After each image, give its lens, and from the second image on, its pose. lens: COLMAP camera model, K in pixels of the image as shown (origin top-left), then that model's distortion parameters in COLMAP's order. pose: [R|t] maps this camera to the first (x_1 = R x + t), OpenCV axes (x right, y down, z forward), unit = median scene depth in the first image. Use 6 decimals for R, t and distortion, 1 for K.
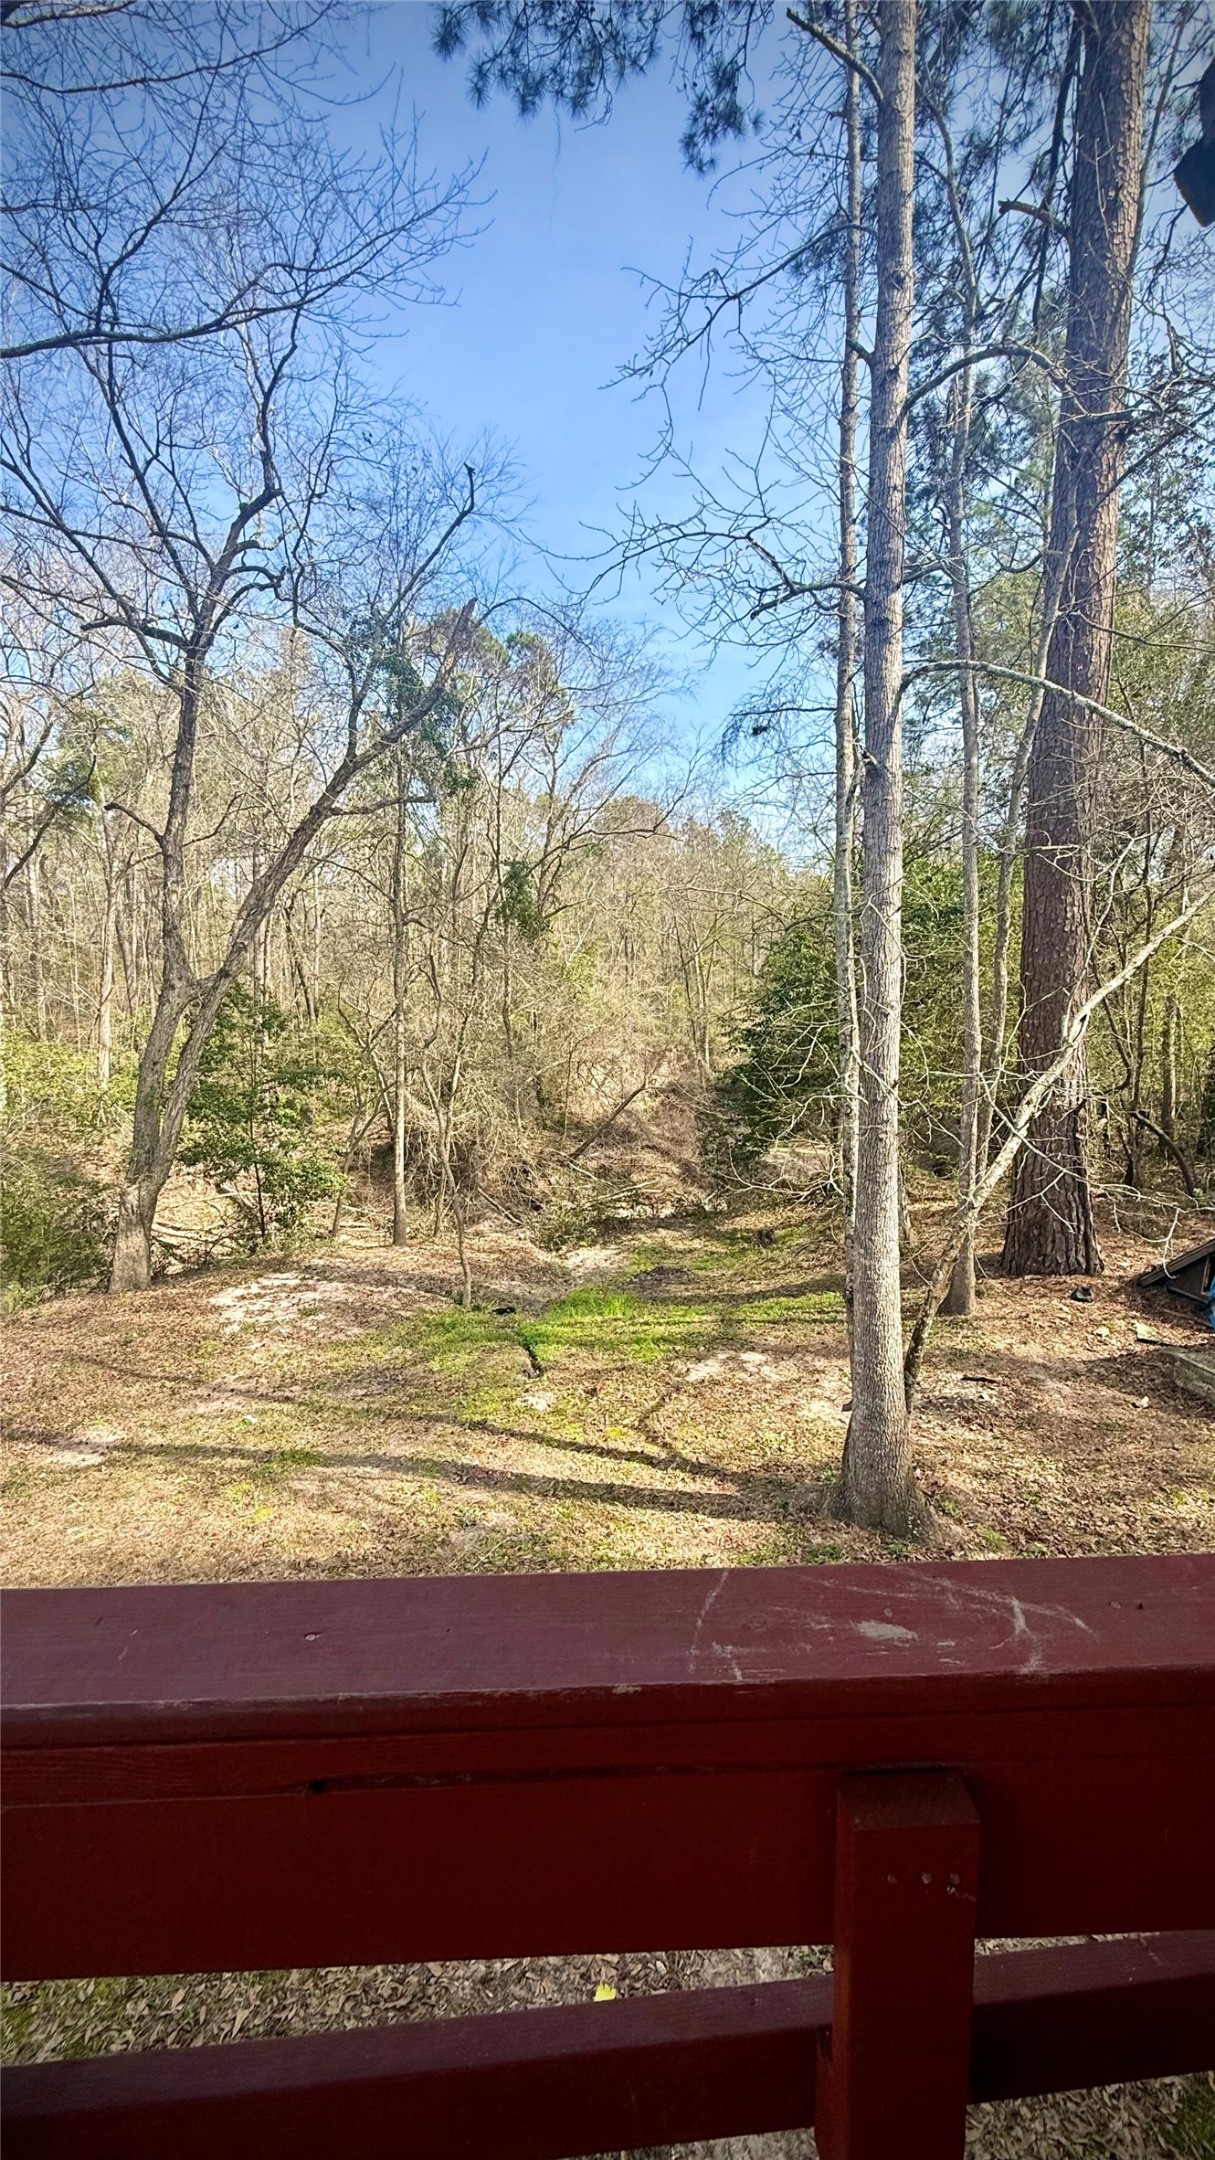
lens RADIAL K [[857.3, 0, 605.7], [0, 857.3, 1077.2], [0, 0, 1]] dist [0.000043, 0.000196]
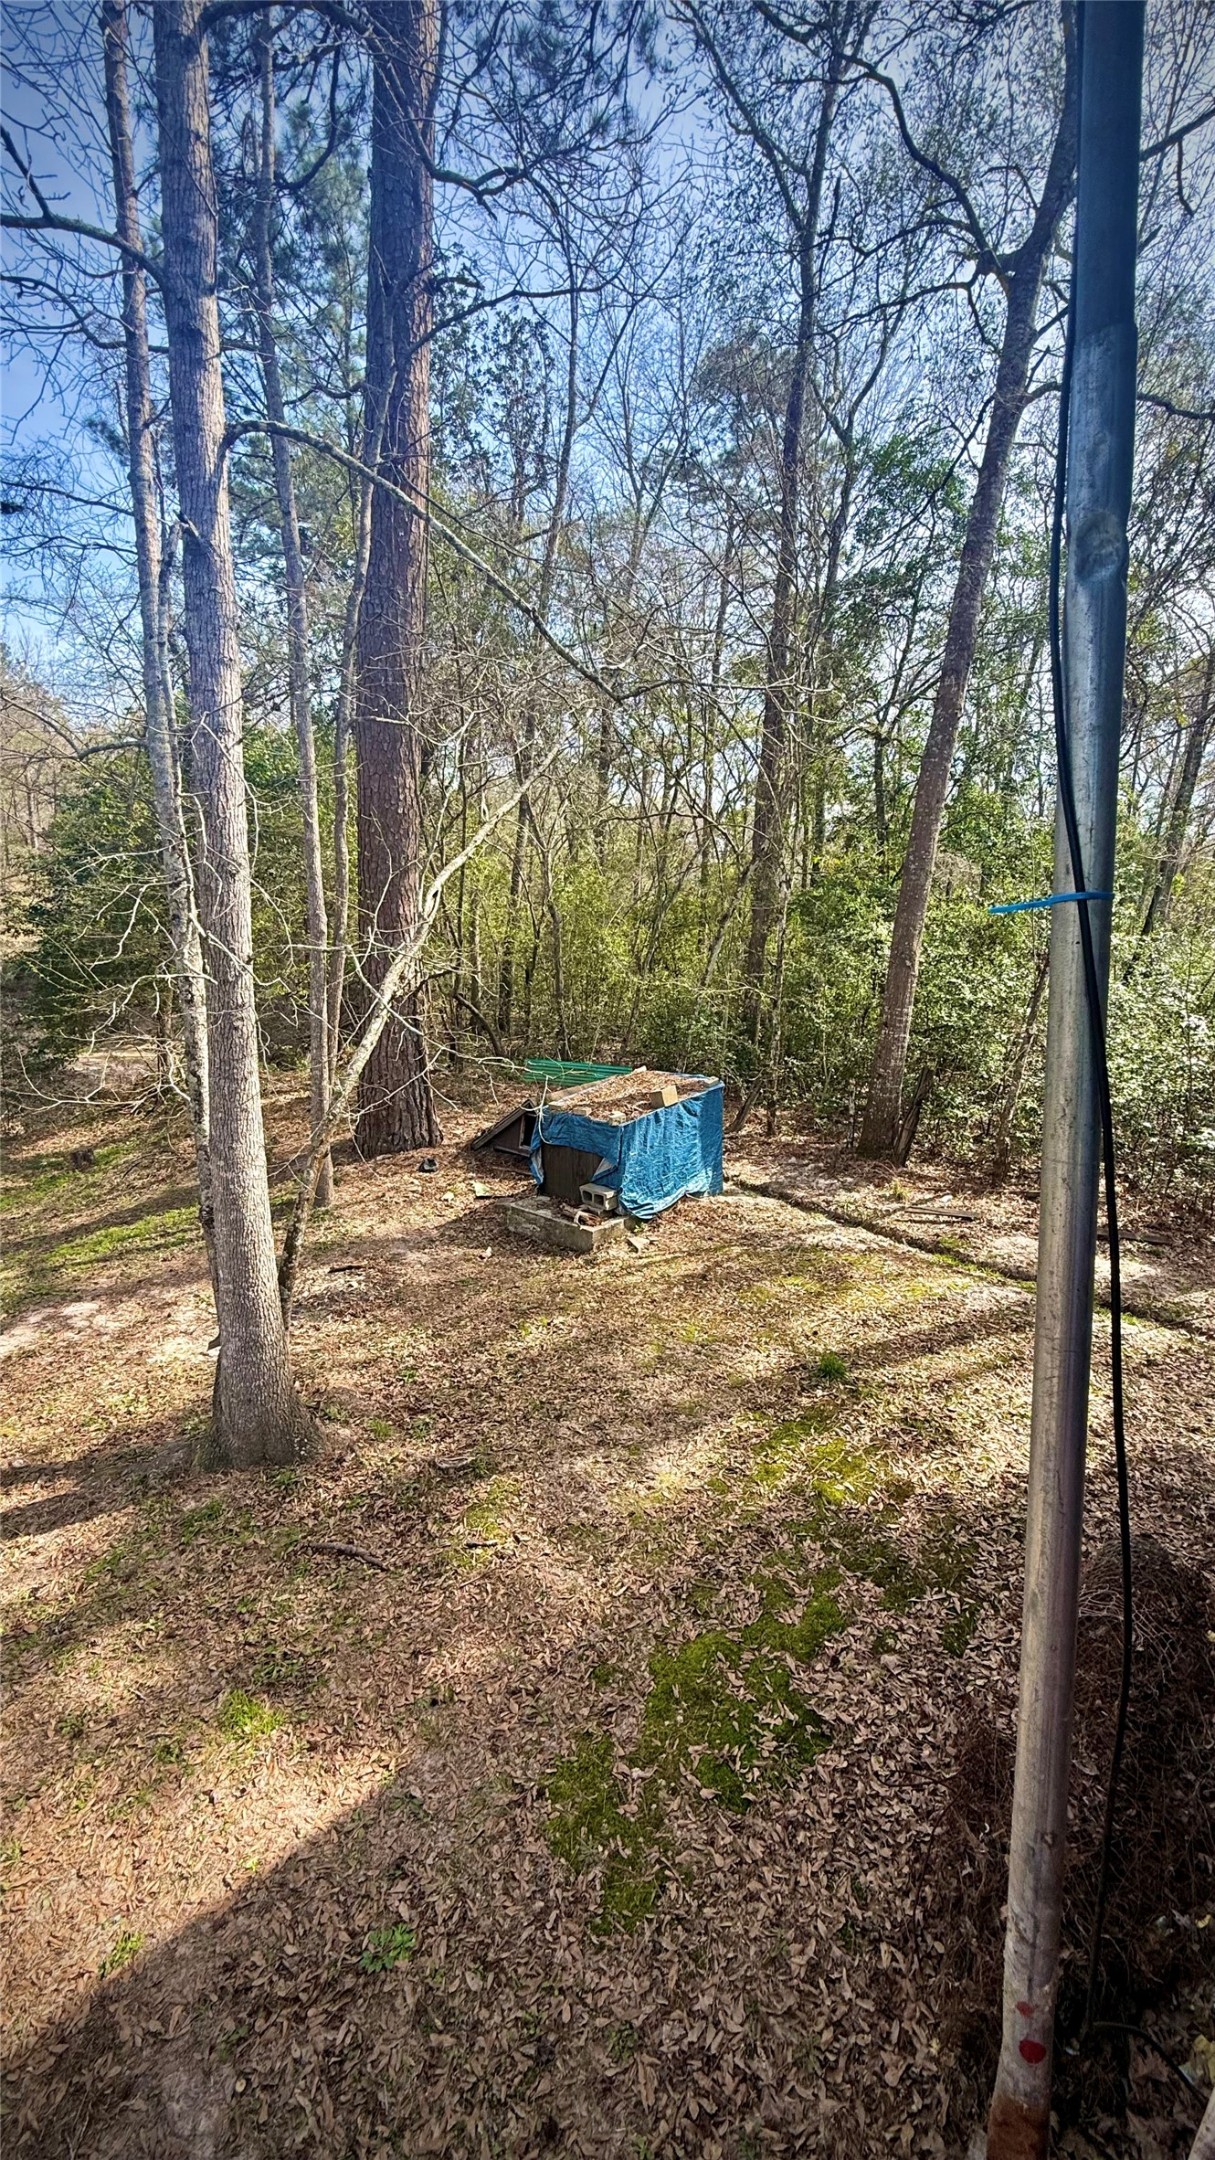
lens RADIAL K [[857.3, 0, 605.7], [0, 857.3, 1077.2], [0, 0, 1]] dist [0.000043, 0.000196]
pose [[0.734441, -0.096894, 0.671720, 0.014792], [0.013087, 0.991594, 0.128726, 0.012196], [-0.678546, -0.085751, 0.729535, 0.100081]]
